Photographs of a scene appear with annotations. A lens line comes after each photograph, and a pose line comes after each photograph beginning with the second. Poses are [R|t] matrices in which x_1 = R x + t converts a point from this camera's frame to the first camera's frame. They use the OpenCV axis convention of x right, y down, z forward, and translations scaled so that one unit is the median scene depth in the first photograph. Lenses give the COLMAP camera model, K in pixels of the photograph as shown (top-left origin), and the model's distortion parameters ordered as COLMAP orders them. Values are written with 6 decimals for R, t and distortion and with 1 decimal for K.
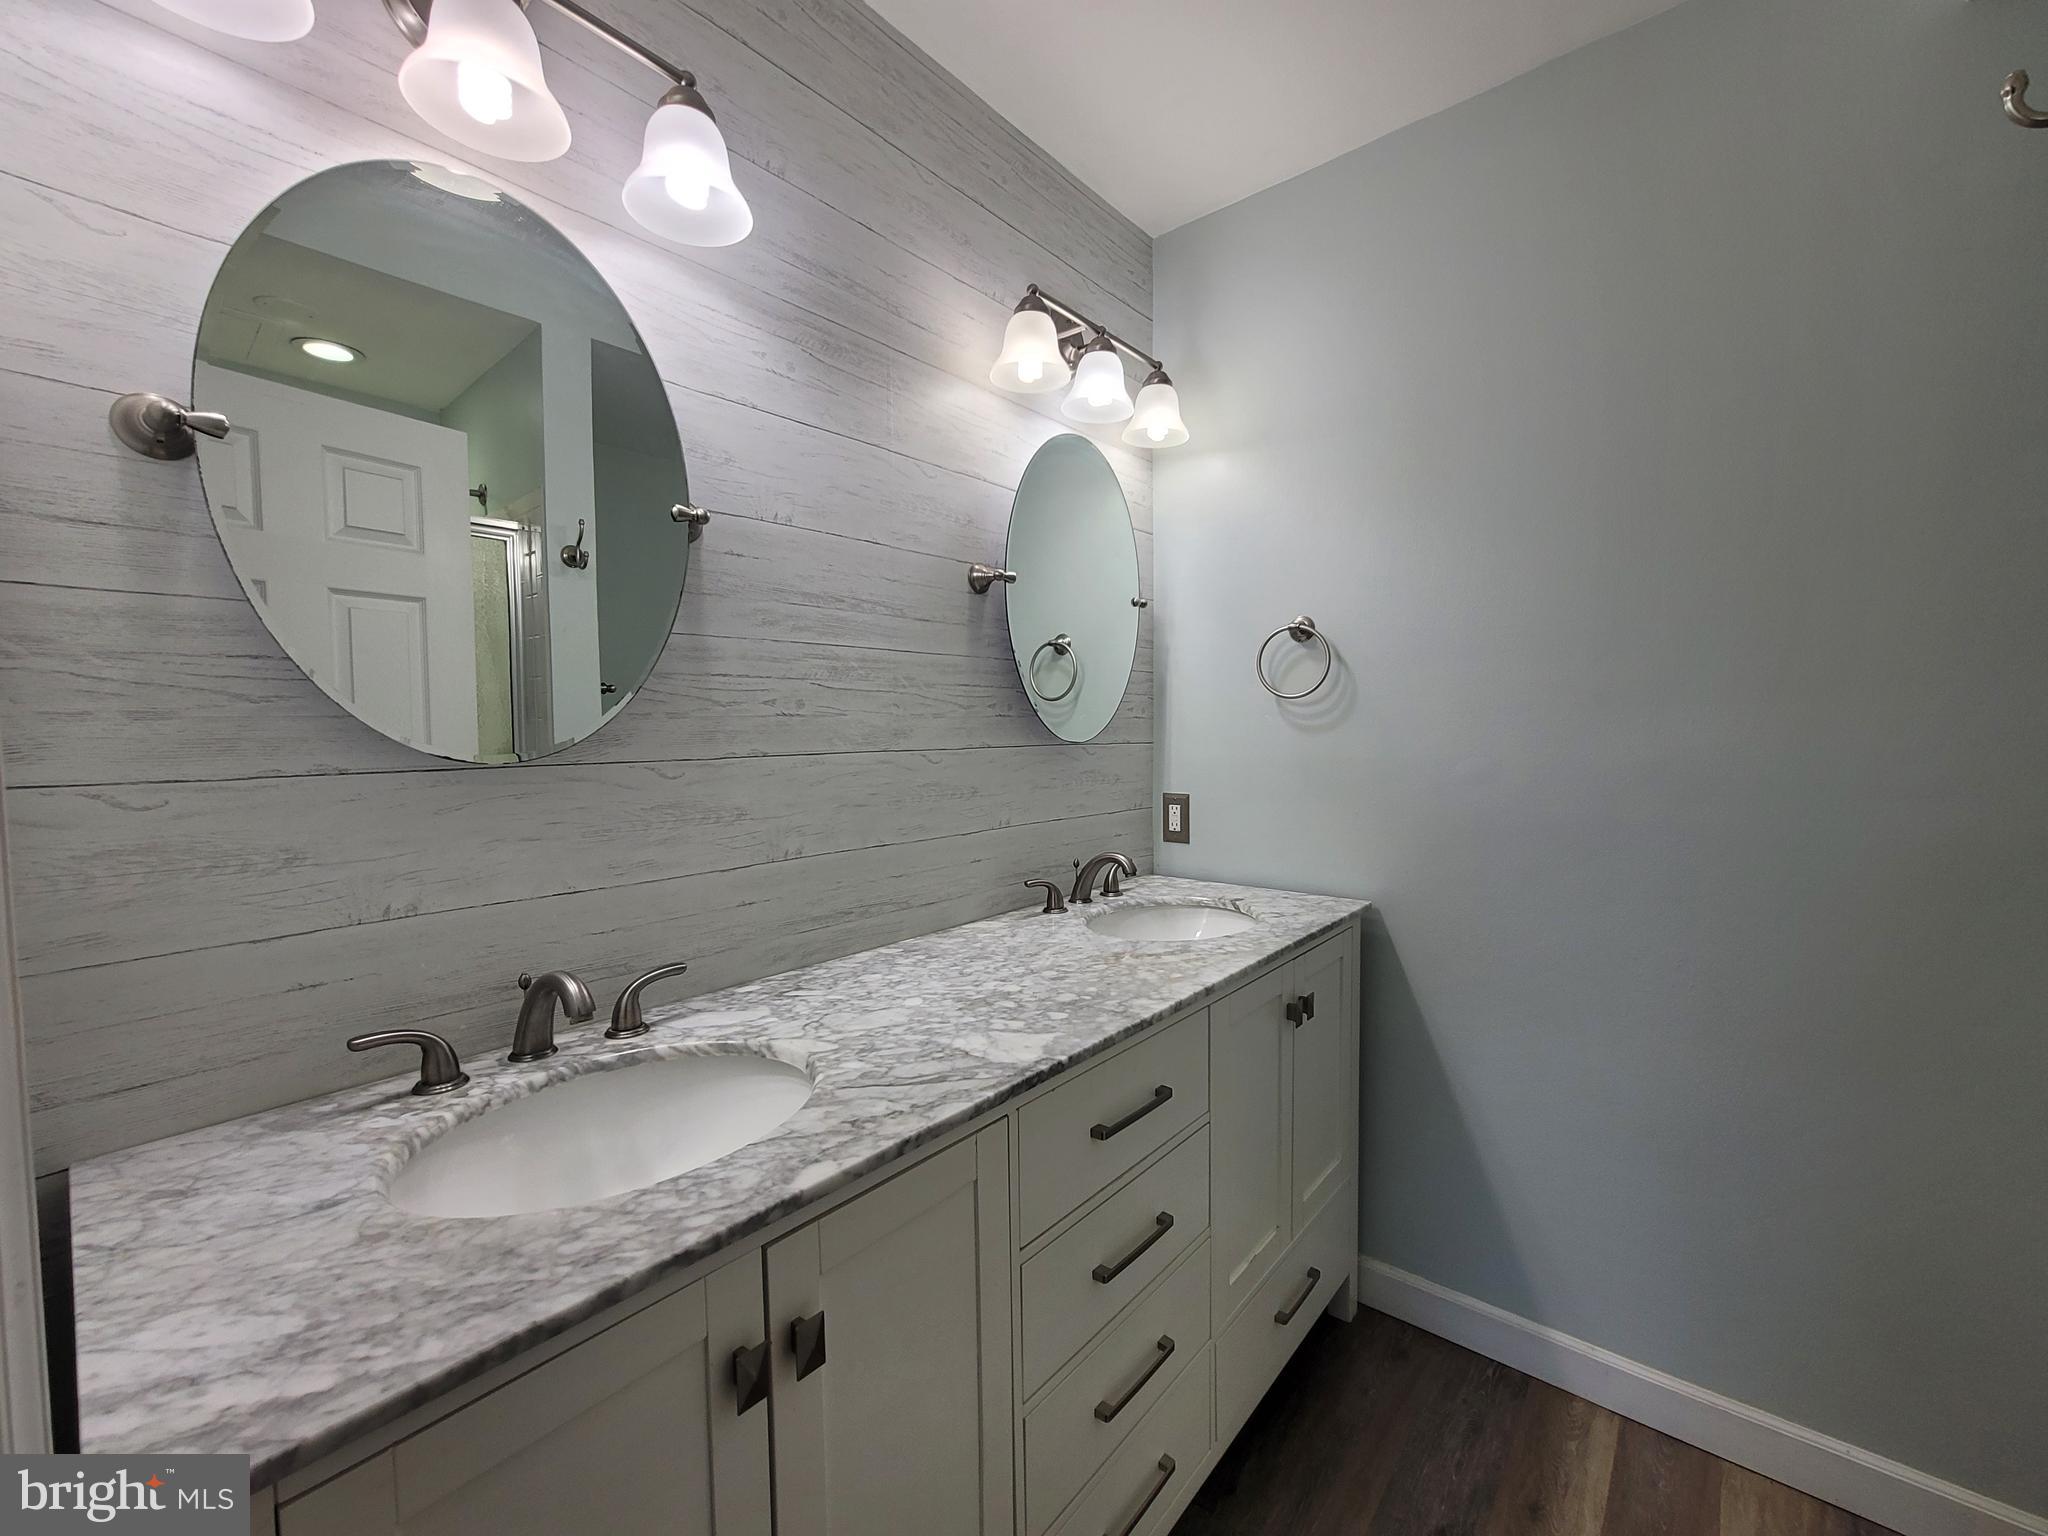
lens RADIAL K [[835.0, 0, 1021.3], [0, 835.0, 769.4], [0, 0, 1]] dist [-0.006563, 0.004440]
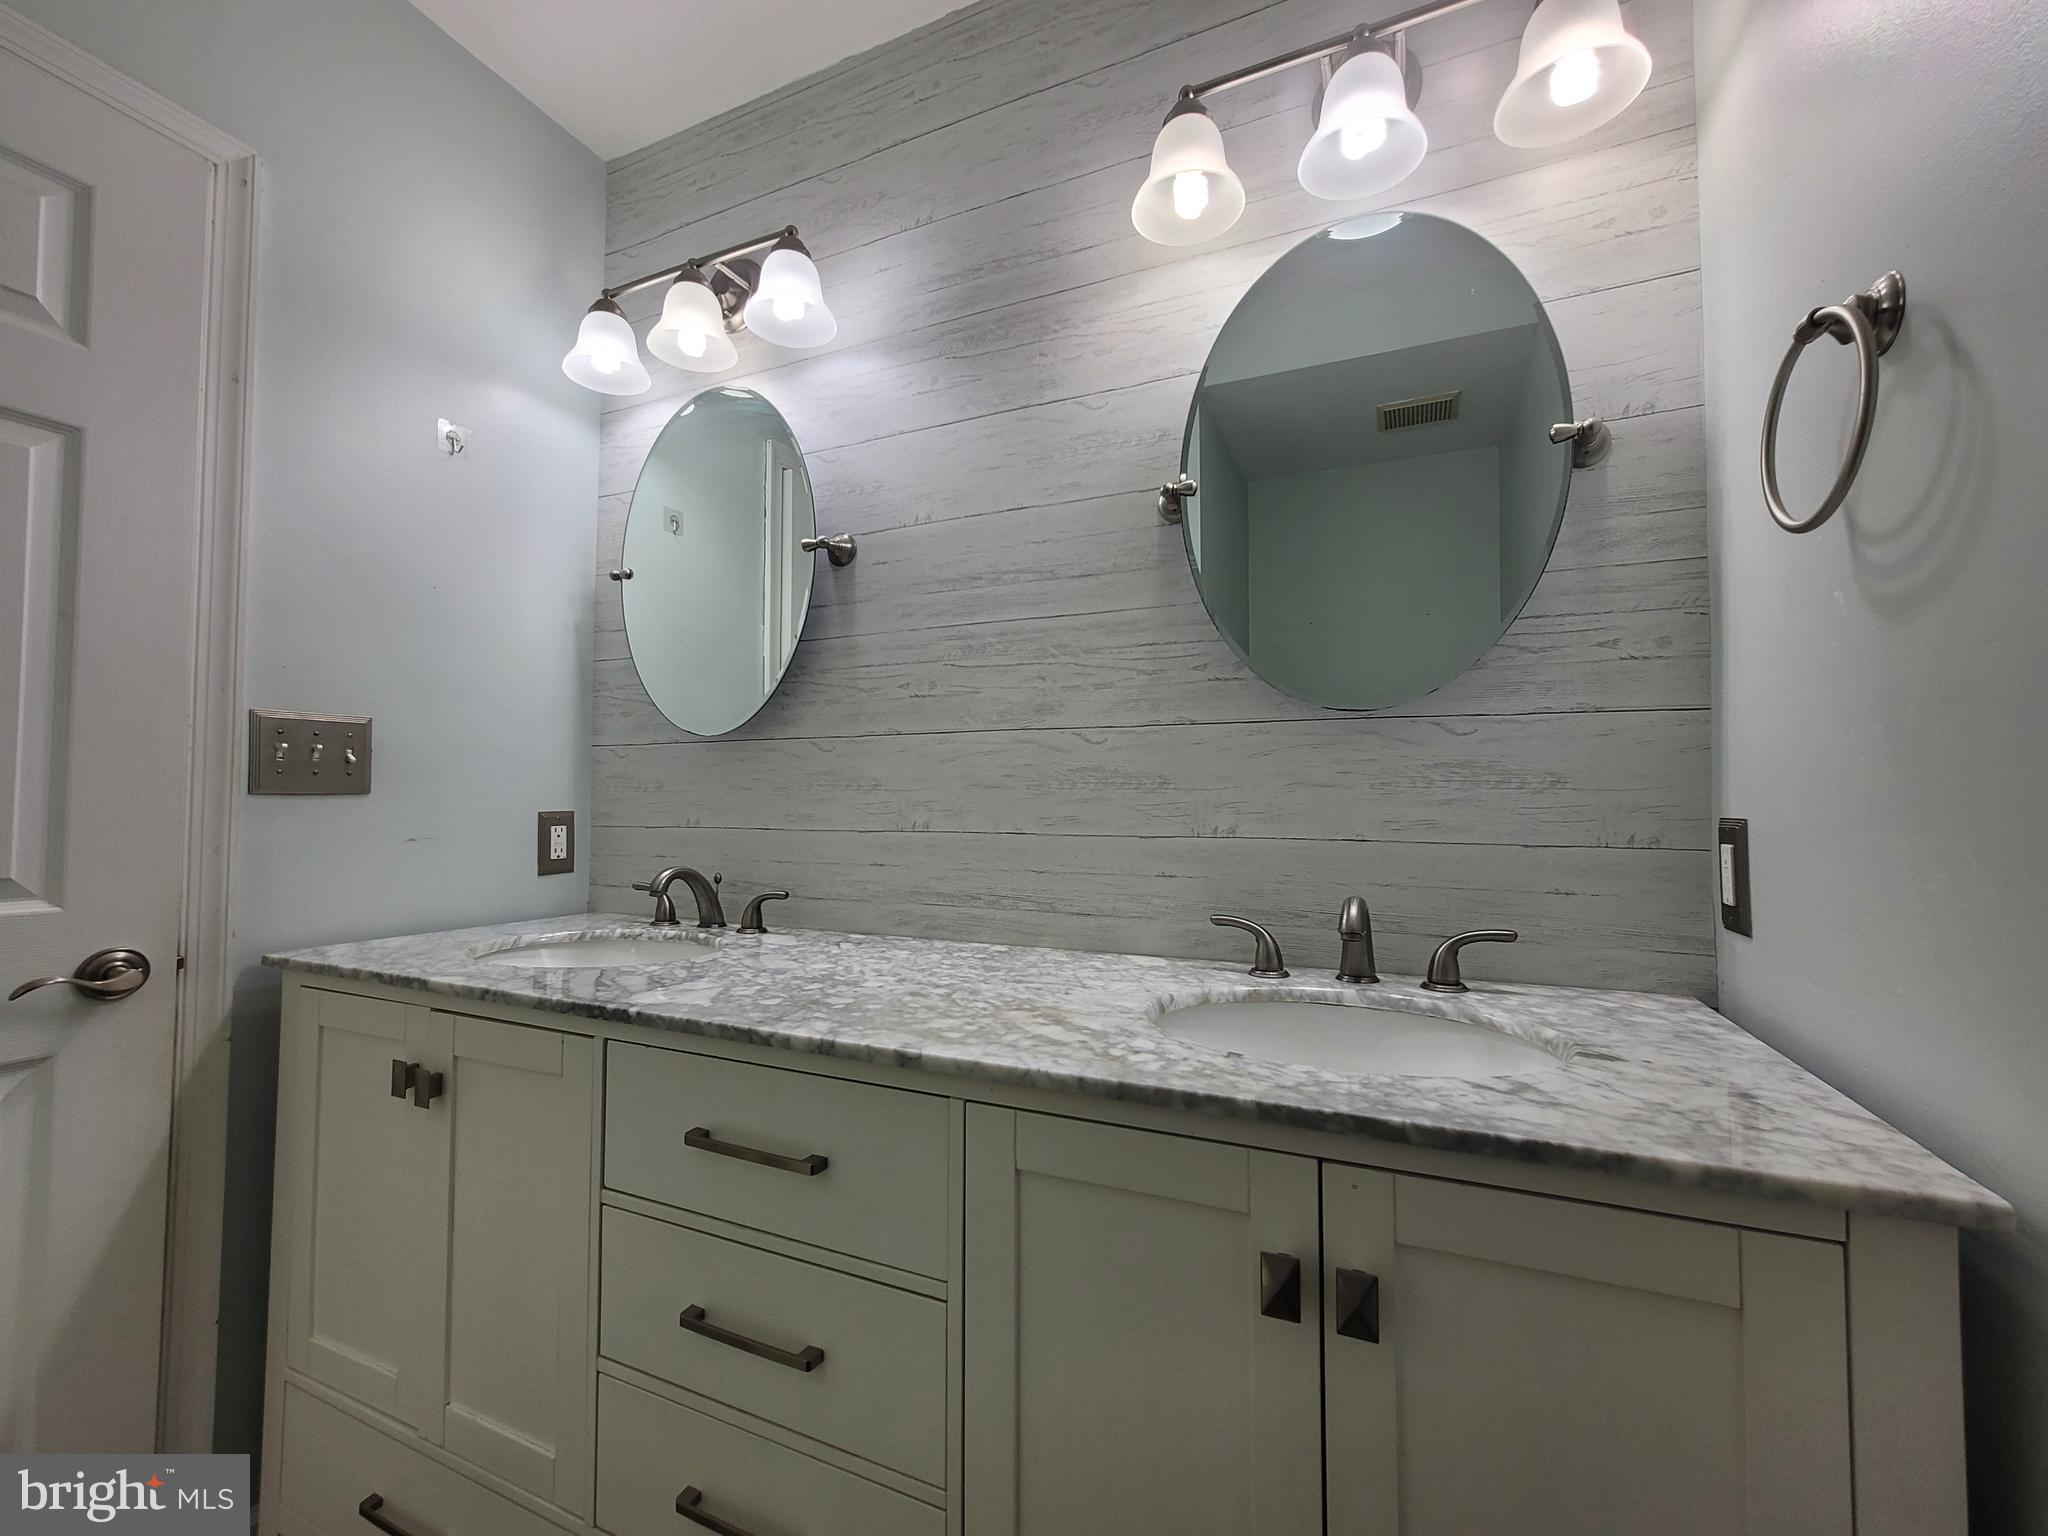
lens RADIAL K [[835.0, 0, 1020.8], [0, 835.0, 766.2], [0, 0, 1]] dist [-0.006563, 0.004440]
pose [[0.281452, -0.028938, -0.959139, 0.771929], [-0.056342, 0.997322, -0.046623, 0.066428], [0.957920, 0.067162, 0.279068, 0.814864]]
